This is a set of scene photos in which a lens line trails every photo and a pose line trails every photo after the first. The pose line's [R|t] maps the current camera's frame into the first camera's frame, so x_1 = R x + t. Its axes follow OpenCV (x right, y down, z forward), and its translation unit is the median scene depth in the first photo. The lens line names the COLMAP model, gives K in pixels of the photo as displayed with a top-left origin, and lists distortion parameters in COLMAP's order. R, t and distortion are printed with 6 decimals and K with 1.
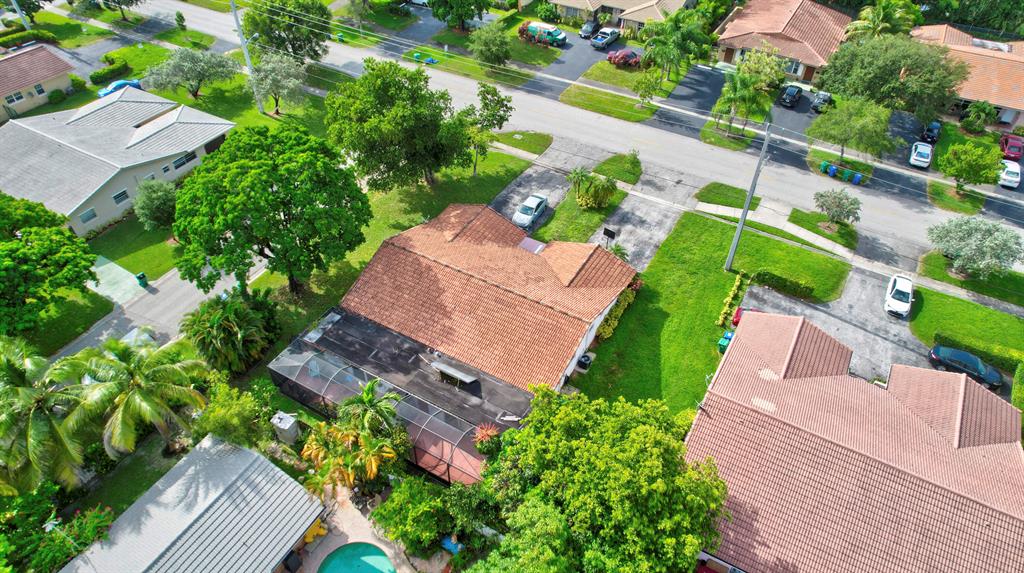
lens RADIAL K [[649.2, 0, 512.0], [0, 649.2, 286.5], [0, 0, 1]] dist [-0.053124, 0.000133]
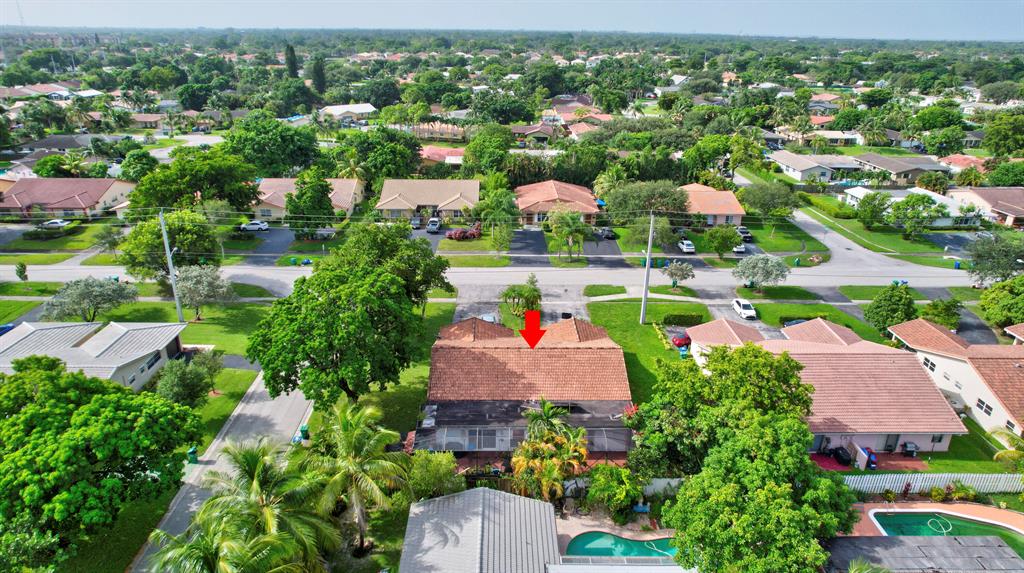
lens RADIAL K [[649.2, 0, 512.0], [0, 649.2, 286.5], [0, 0, 1]] dist [-0.053124, 0.000133]
pose [[0.855747, -0.187036, 0.482404, -0.474611], [0.350990, 0.894881, -0.275669, 0.157452], [-0.380134, 0.405222, 0.831440, -0.065229]]
